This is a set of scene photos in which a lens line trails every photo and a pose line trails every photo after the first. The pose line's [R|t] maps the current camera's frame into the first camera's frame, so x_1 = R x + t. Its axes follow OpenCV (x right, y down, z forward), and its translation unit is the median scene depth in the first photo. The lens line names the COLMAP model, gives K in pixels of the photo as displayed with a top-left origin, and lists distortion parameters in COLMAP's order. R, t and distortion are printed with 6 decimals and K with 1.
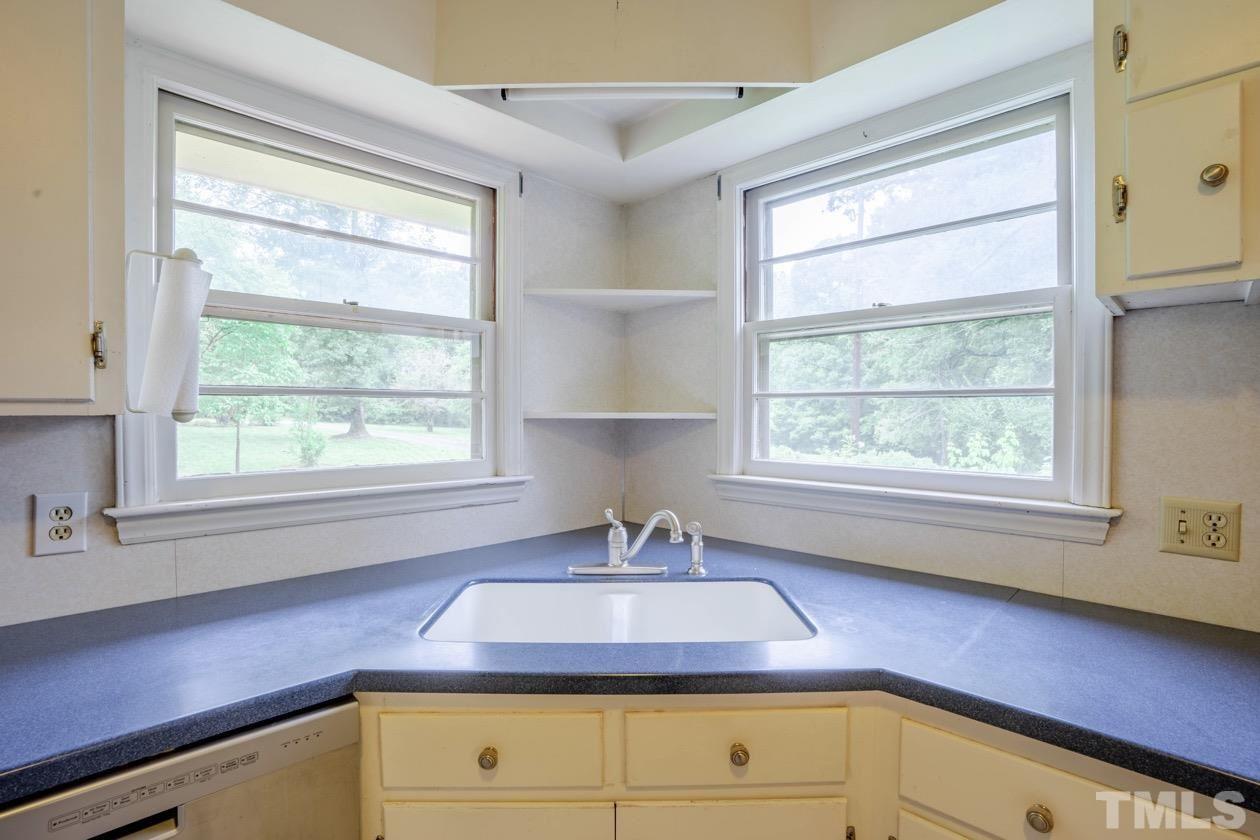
lens RADIAL K [[586.6, 0, 619.9], [0, 586.6, 418.8], [0, 0, 1]] dist [-0.041801, 0.006205]
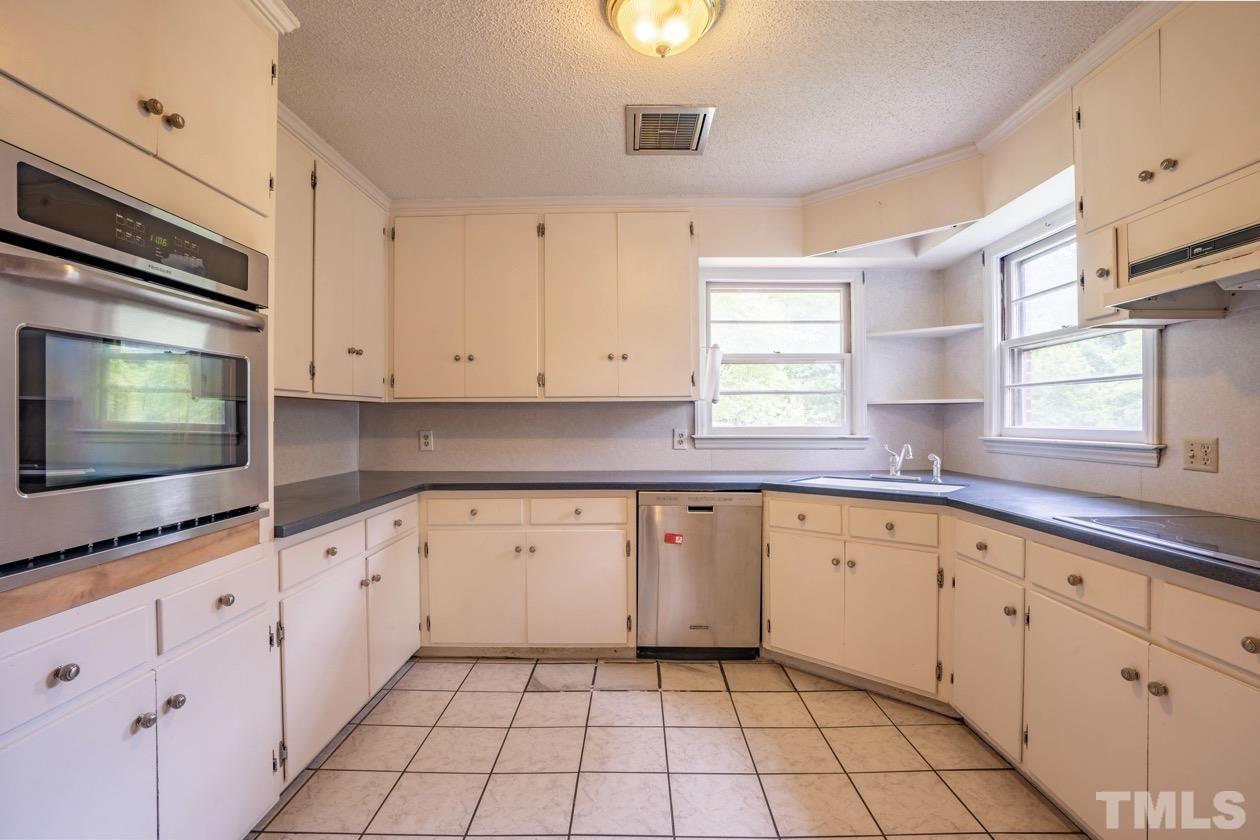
lens RADIAL K [[586.6, 0, 631.7], [0, 586.6, 419.4], [0, 0, 1]] dist [-0.041801, 0.006205]
pose [[0.706853, -0.004002, -0.707349, 0.622019], [-0.003370, 0.999954, -0.009025, 0.068164], [0.707352, 0.008763, 0.706807, -0.834497]]
